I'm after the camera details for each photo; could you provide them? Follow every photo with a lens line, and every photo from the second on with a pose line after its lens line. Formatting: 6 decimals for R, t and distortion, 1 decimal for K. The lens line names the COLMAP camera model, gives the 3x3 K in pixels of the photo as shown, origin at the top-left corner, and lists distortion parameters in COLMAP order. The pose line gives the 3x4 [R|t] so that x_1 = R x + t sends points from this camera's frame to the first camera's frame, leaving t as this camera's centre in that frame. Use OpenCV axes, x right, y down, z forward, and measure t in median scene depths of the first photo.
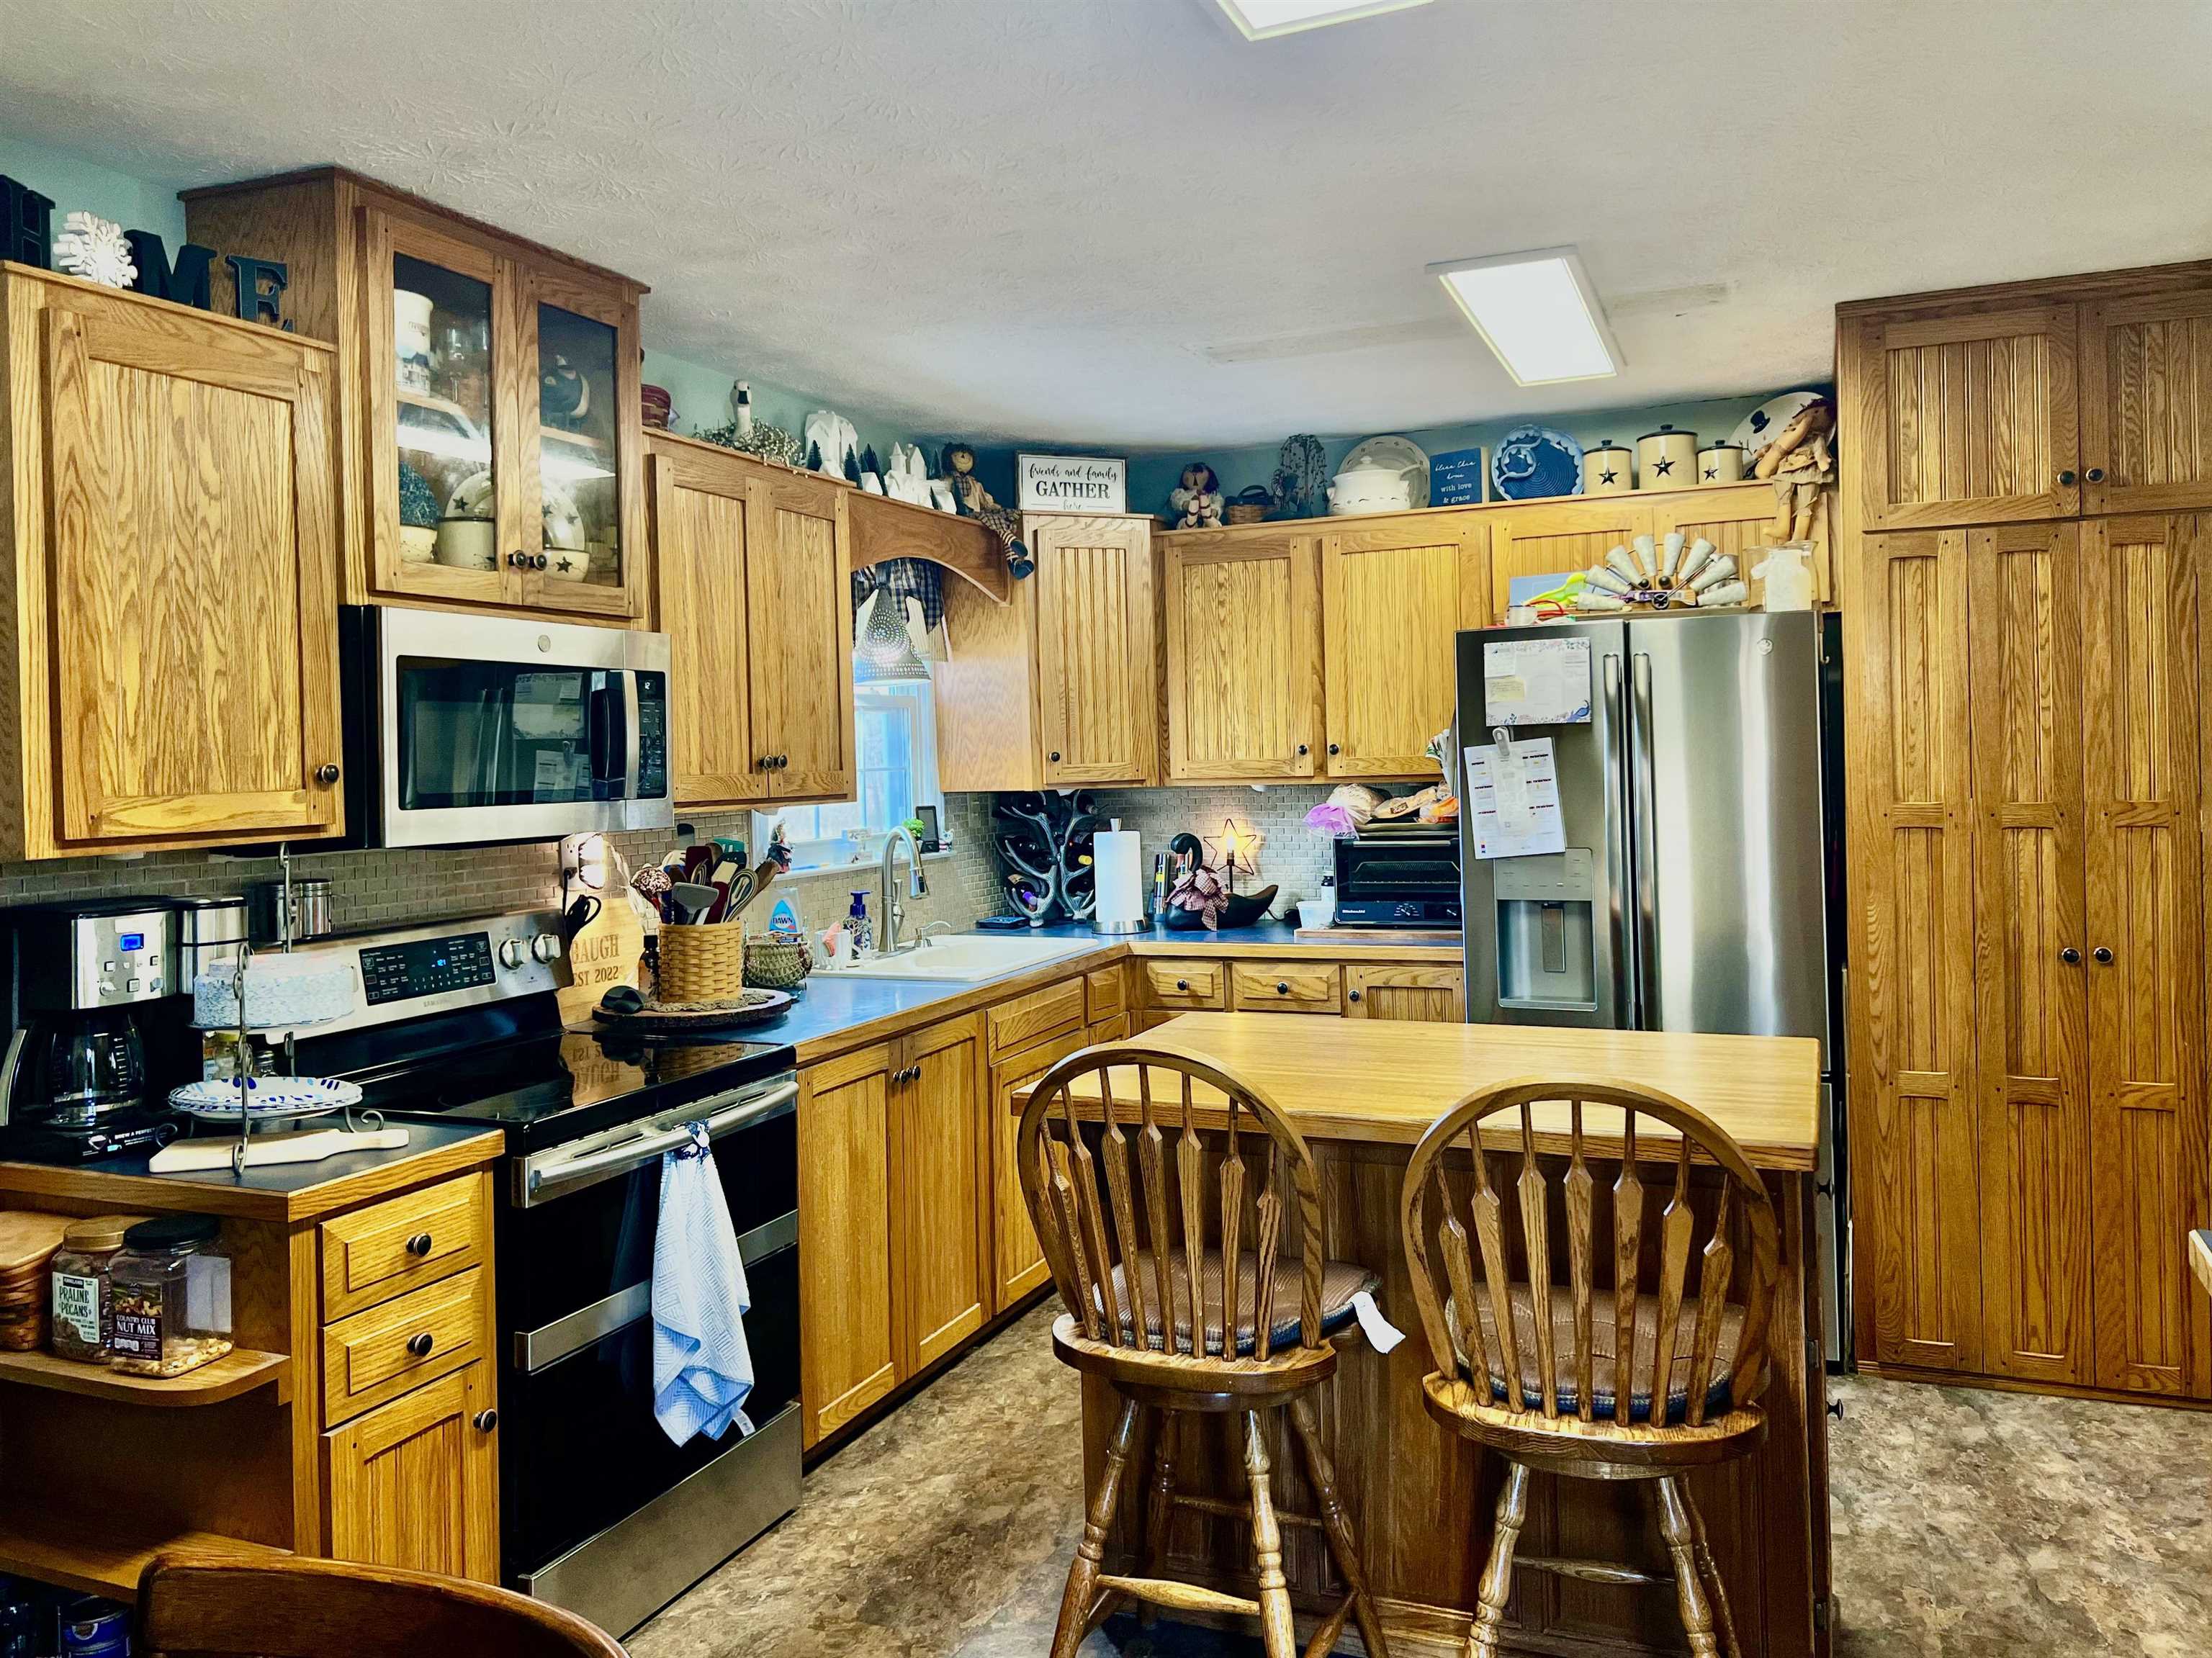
lens RADIAL K [[1681.4, 0, 1111.4], [0, 1681.4, 763.7], [0, 0, 1]] dist [0.000359, 0.000237]
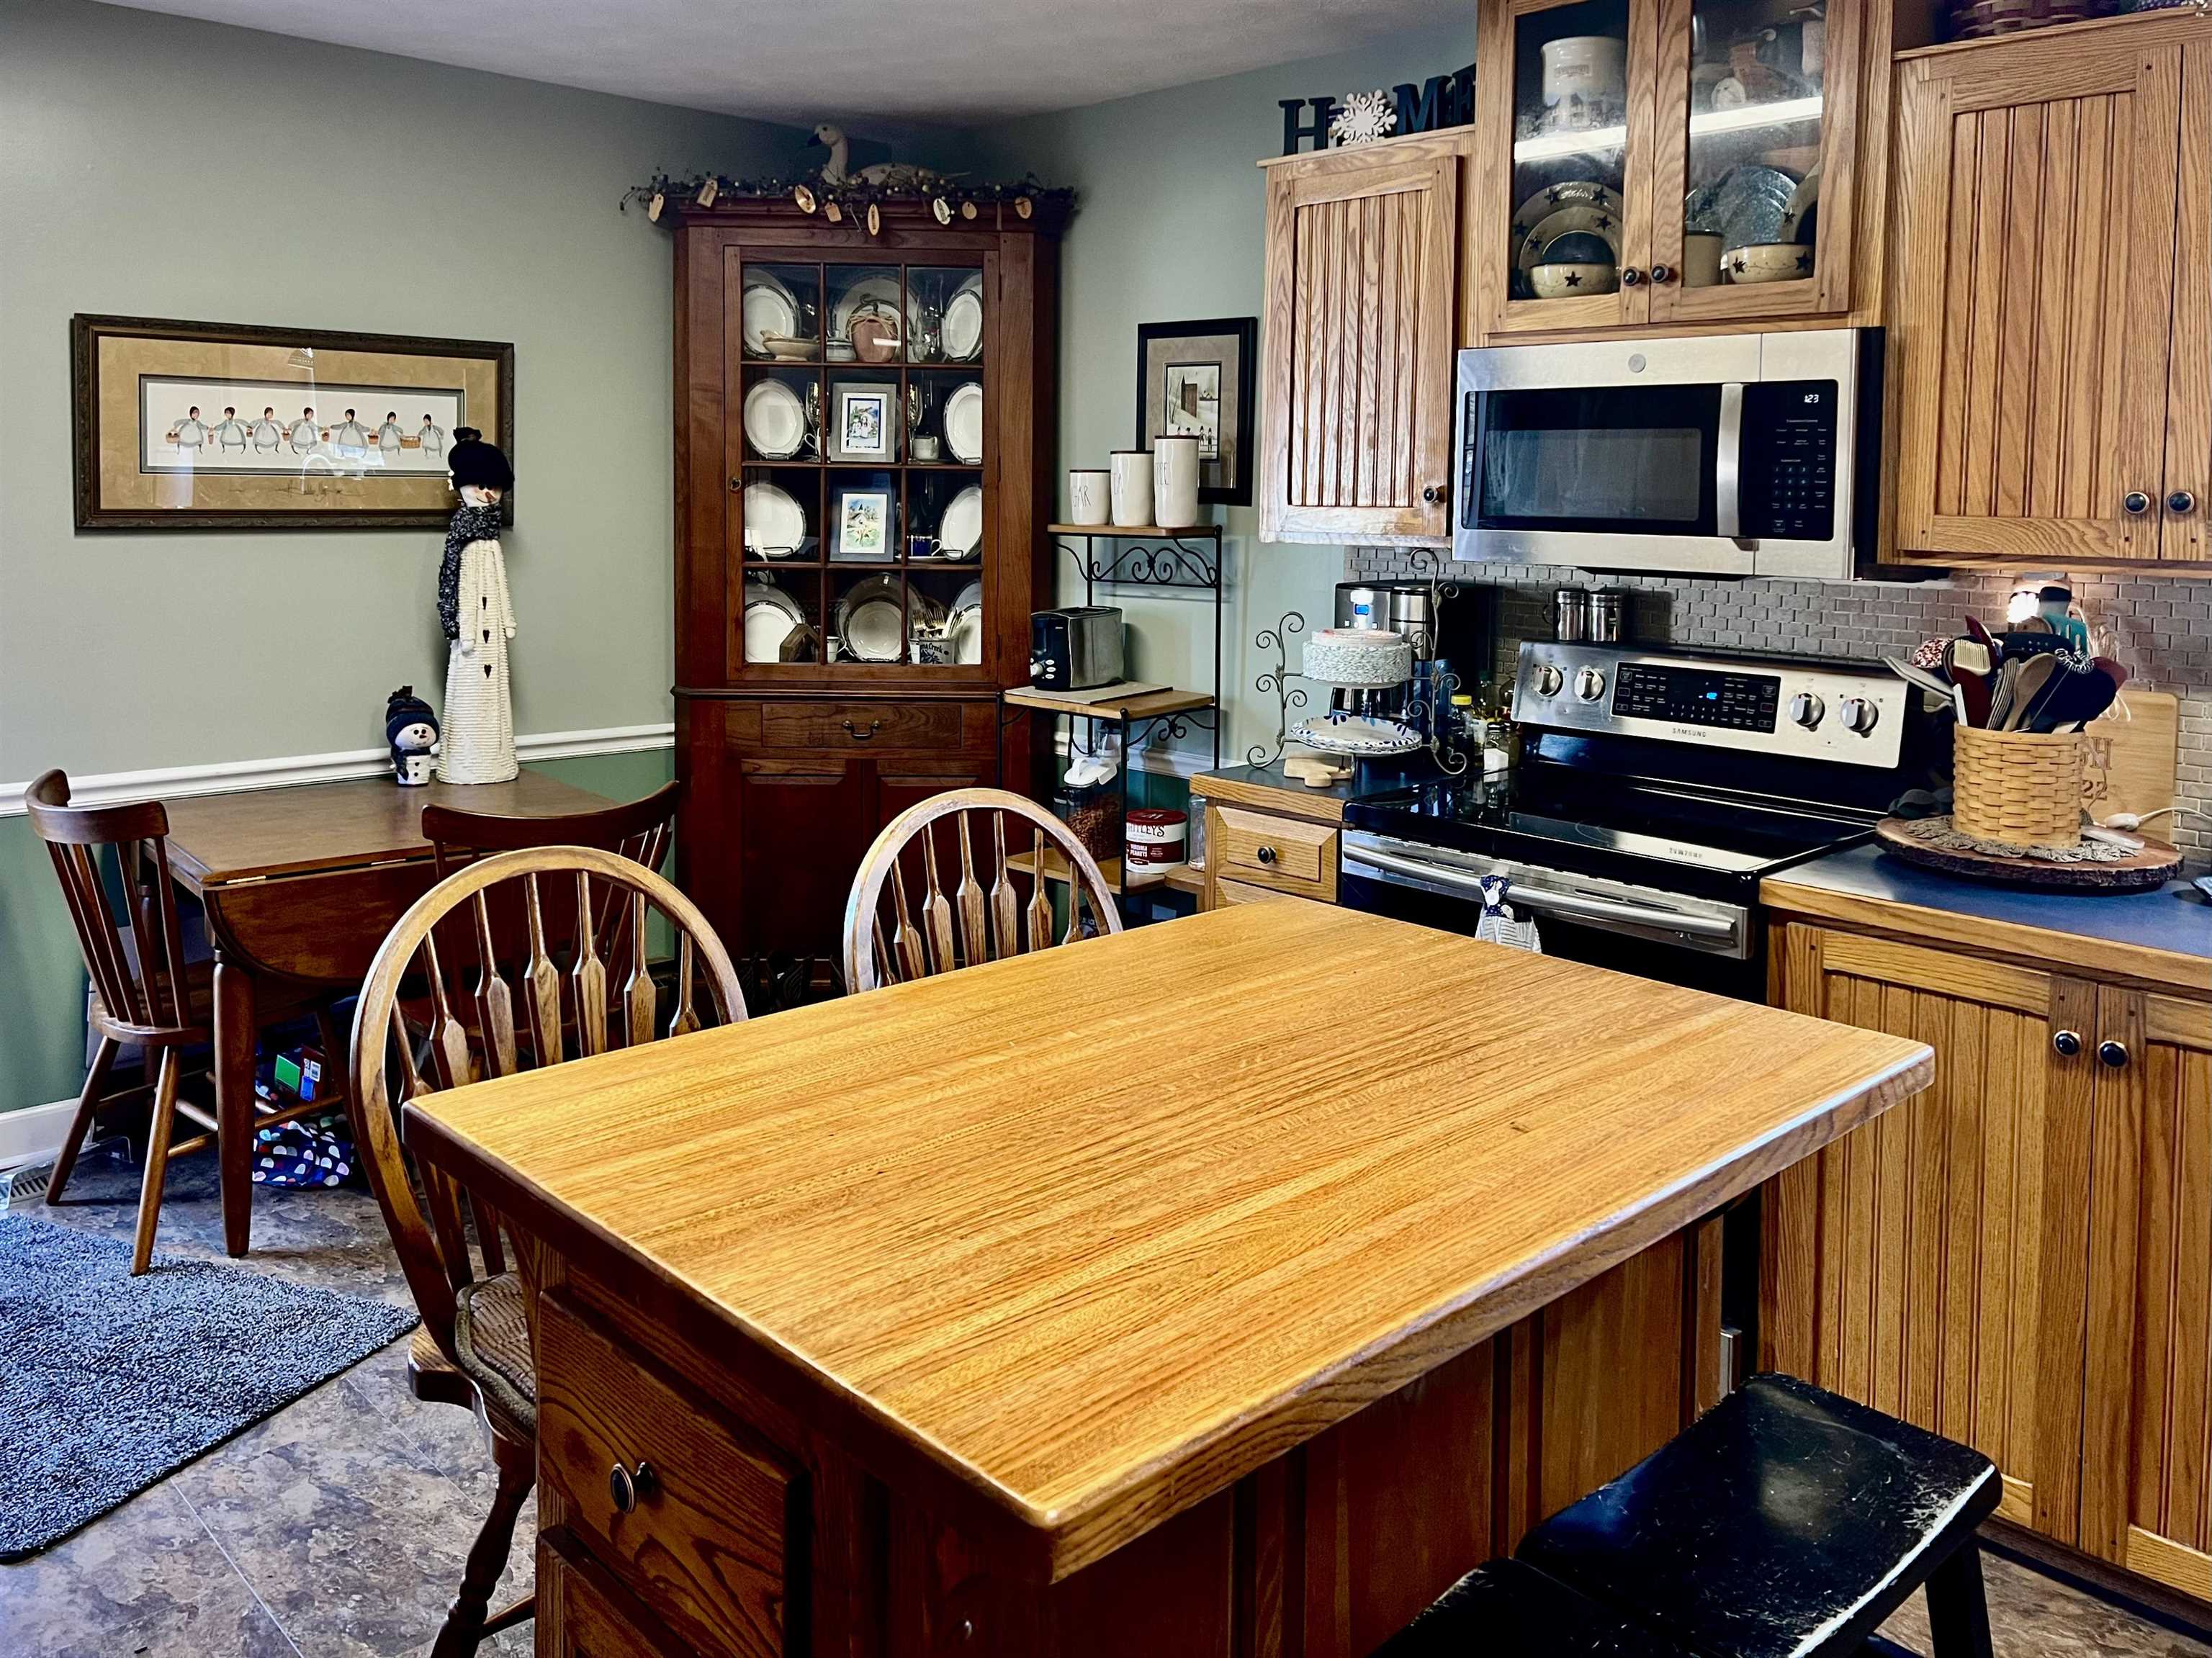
lens RADIAL K [[1725.6, 0, 1112.4], [0, 1725.6, 602.5], [0, 0, 1]] dist [-0.000520, 0.001886]
pose [[-0.398304, 0.078741, -0.913867, 0.658158], [-0.009084, 0.995921, 0.089770, -0.021842], [0.917208, 0.044057, -0.395964, 1.099937]]
